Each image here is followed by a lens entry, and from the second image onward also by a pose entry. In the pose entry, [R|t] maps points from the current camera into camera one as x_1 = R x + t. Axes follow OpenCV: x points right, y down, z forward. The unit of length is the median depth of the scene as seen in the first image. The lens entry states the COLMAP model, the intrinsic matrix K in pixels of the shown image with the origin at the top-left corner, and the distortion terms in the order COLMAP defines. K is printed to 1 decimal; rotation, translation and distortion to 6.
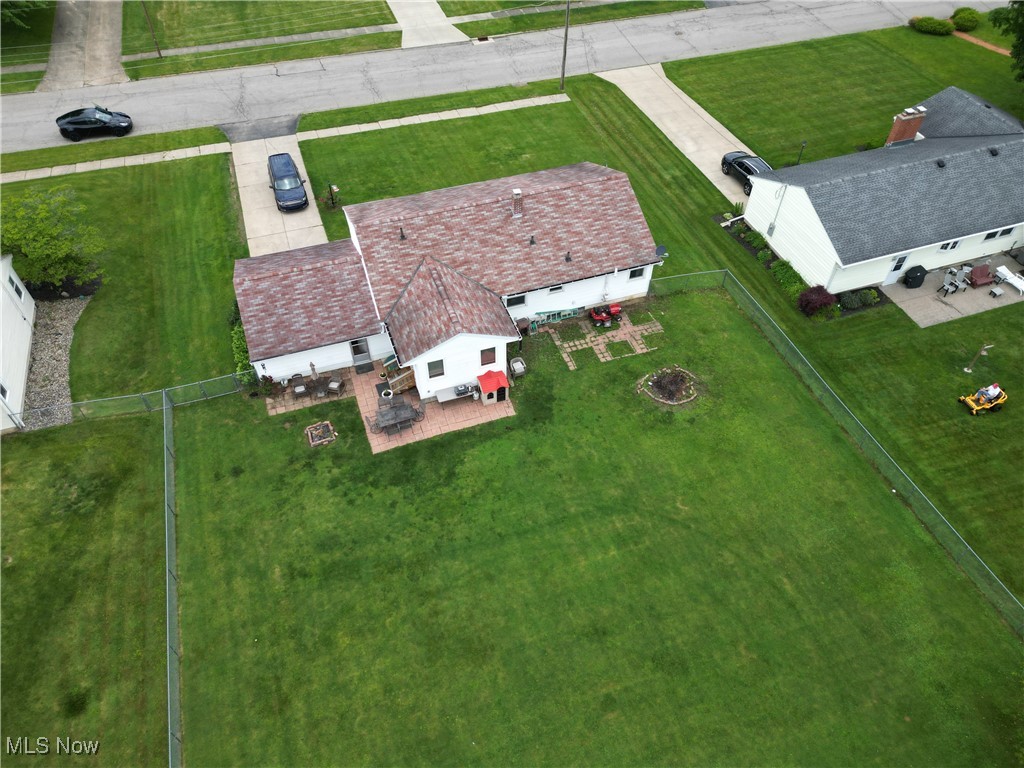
lens RADIAL K [[711.3, 0, 510.9], [0, 711.3, 381.9], [0, 0, 1]] dist [0.075551, -0.070785]
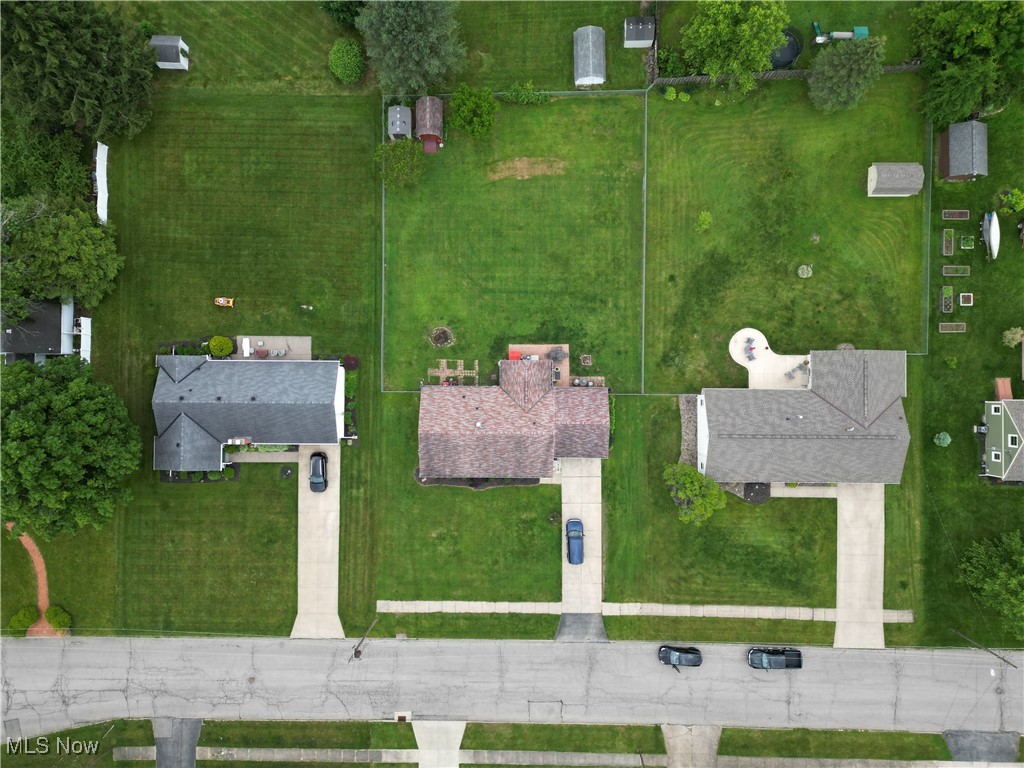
lens RADIAL K [[711.3, 0, 508.9], [0, 711.3, 383.2], [0, 0, 1]] dist [0.075551, -0.070785]
pose [[-0.942995, -0.332666, 0.009701, -0.059944], [0.249671, -0.687857, 0.681555, -1.700857], [-0.220057, 0.645125, 0.731702, -0.687776]]
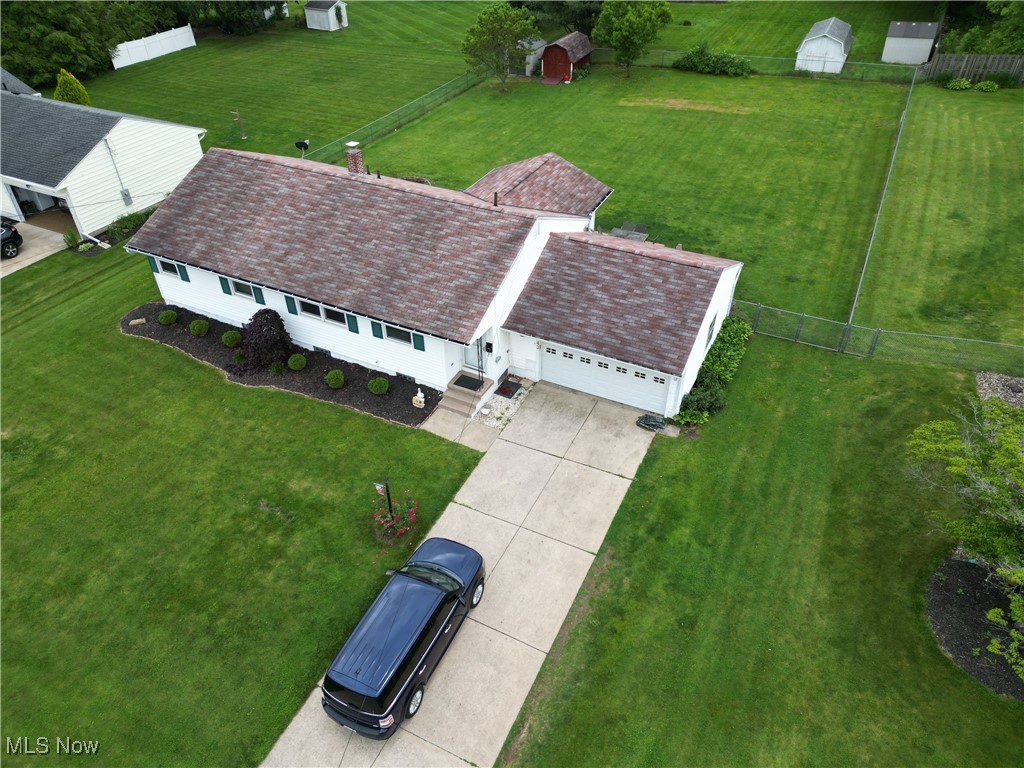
lens RADIAL K [[711.3, 0, 510.5], [0, 711.3, 380.9], [0, 0, 1]] dist [0.075551, -0.070785]
pose [[-0.693523, -0.435325, 0.574037, -0.687554], [0.540011, 0.213308, 0.814179, -0.784253], [-0.476879, 0.874638, 0.087146, 1.137904]]
